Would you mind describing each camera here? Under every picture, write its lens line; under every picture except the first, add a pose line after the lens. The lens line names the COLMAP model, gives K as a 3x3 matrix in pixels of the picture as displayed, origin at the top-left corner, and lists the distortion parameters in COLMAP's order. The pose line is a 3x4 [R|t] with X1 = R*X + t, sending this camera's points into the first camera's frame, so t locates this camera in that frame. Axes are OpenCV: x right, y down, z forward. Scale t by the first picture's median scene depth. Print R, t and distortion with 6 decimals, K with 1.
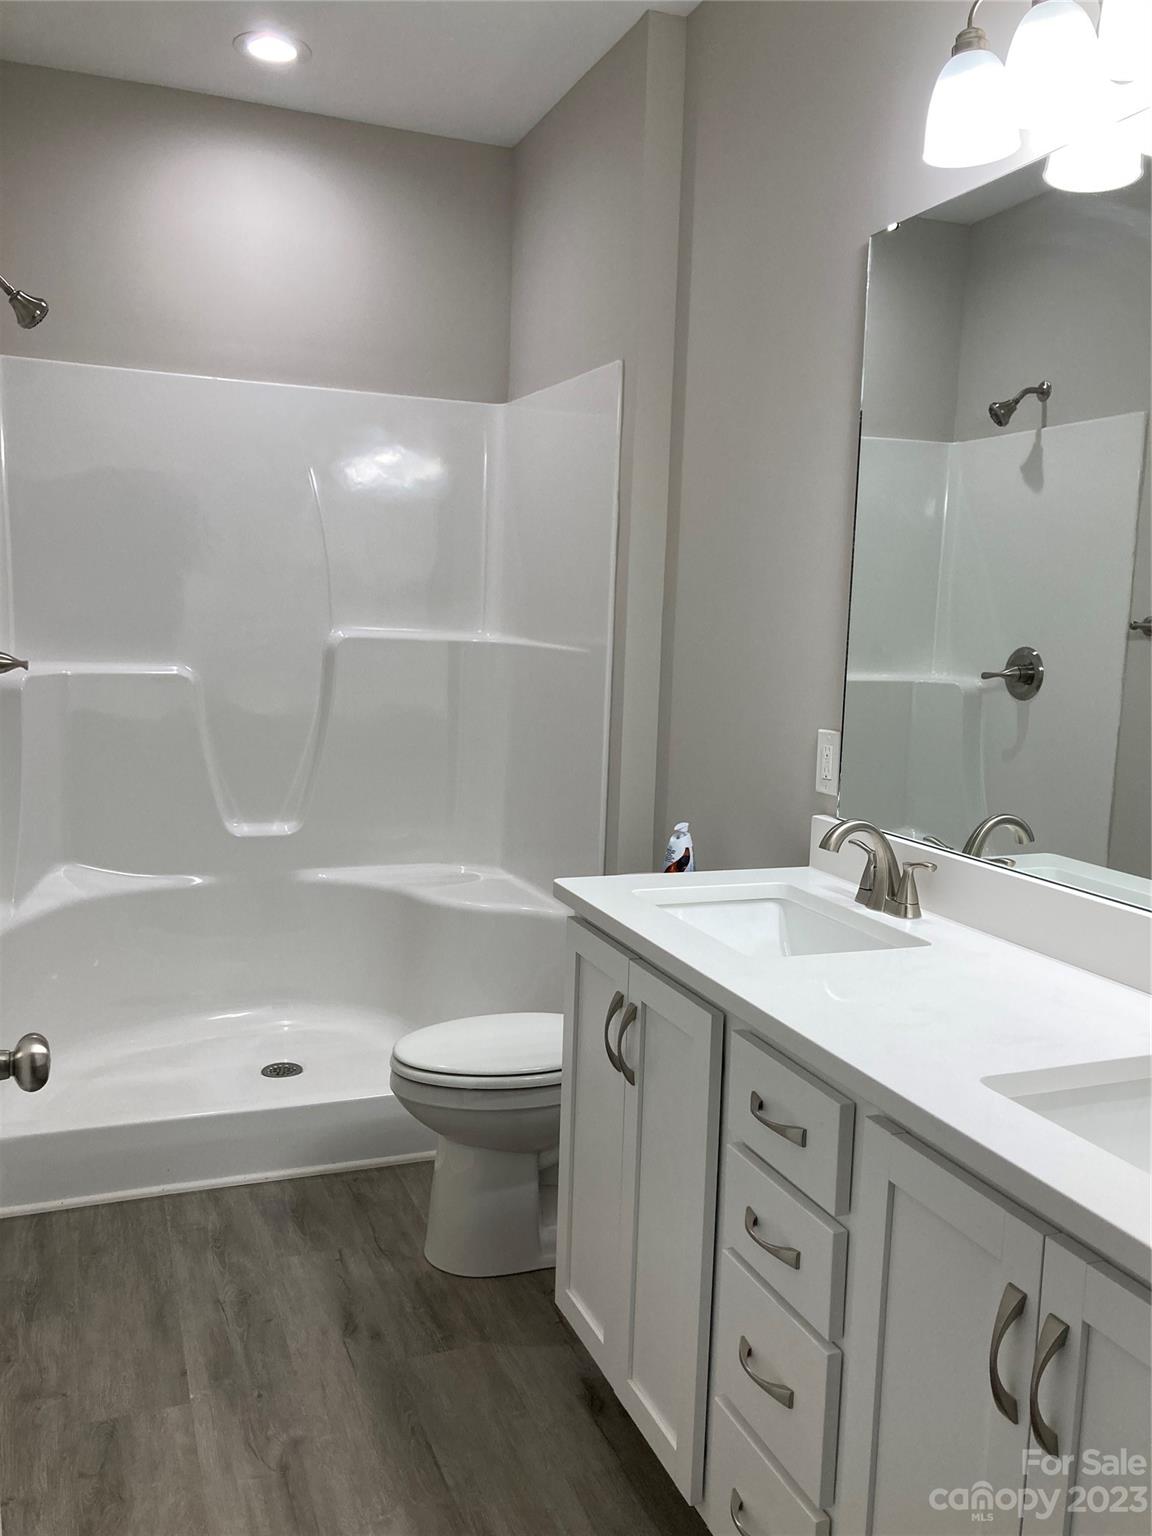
lens RADIAL K [[1271.9, 0, 578.4], [0, 1271.9, 769.5], [0, 0, 1]] dist [0.010768, -0.009664]
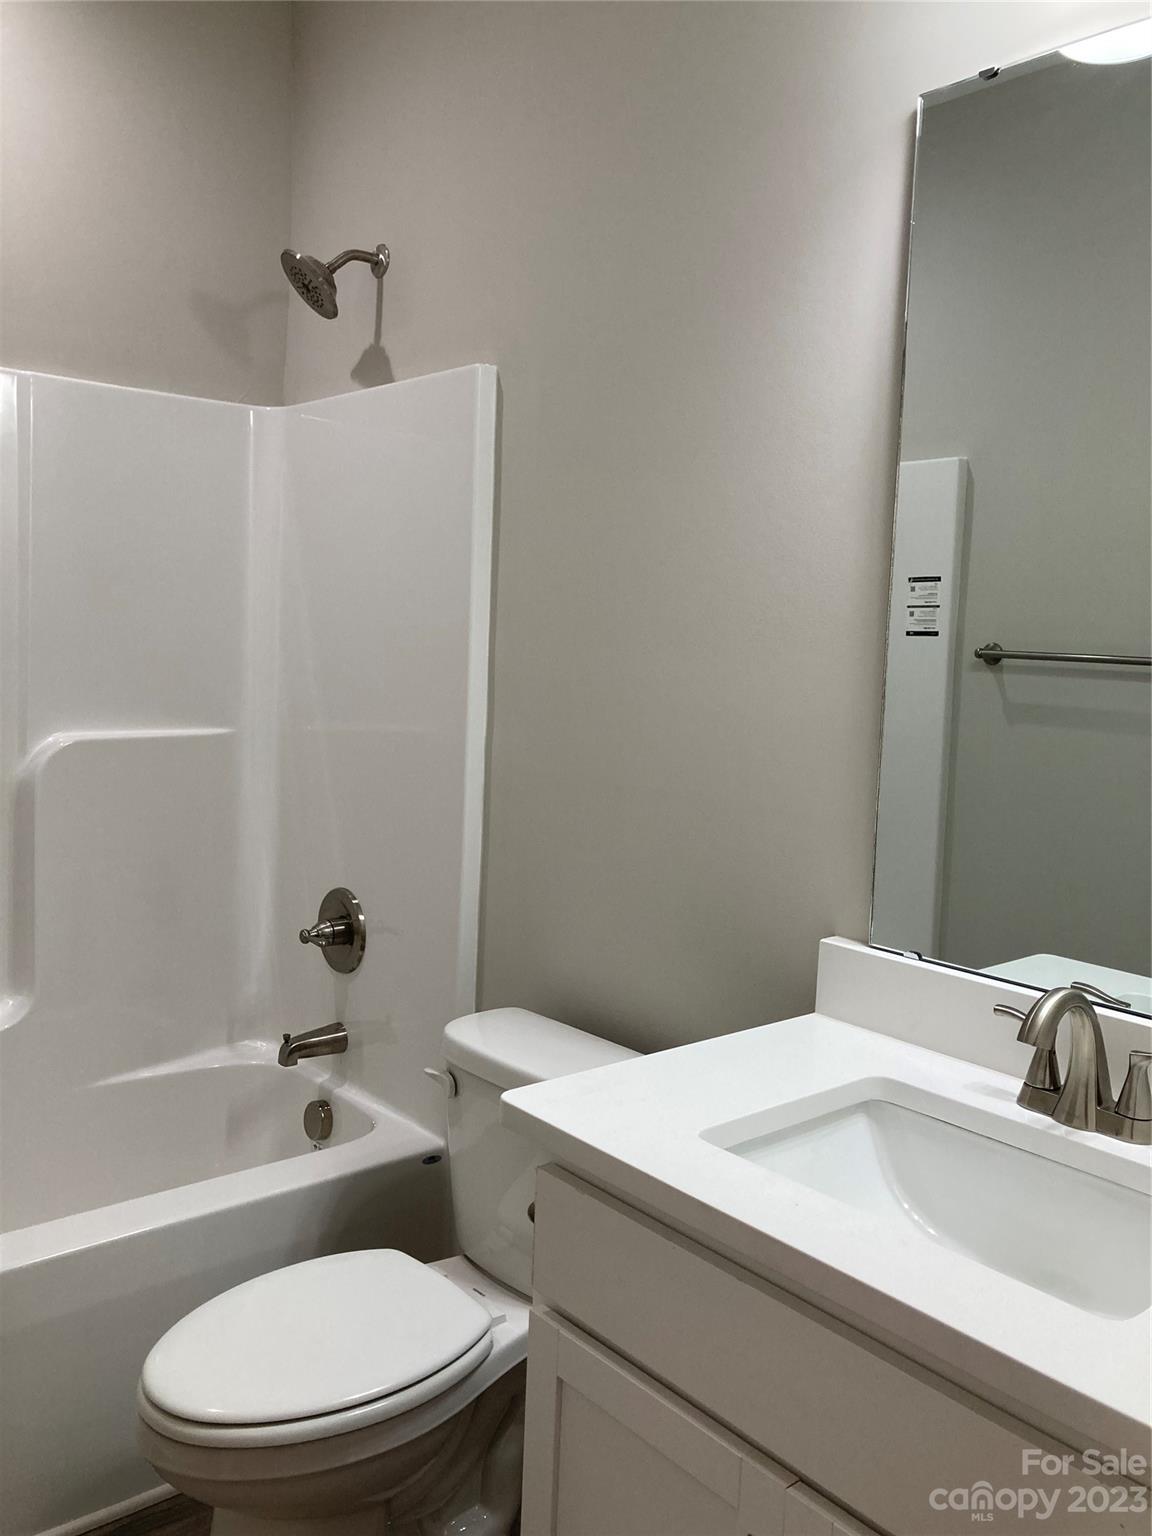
lens RADIAL K [[1271.9, 0, 572.7], [0, 1271.9, 761.9], [0, 0, 1]] dist [0.010768, -0.009664]
pose [[0.953131, -0.032155, 0.300845, -0.131580], [0.039804, 0.999021, -0.019329, -0.047266], [-0.299929, 0.030397, 0.953477, 0.331903]]
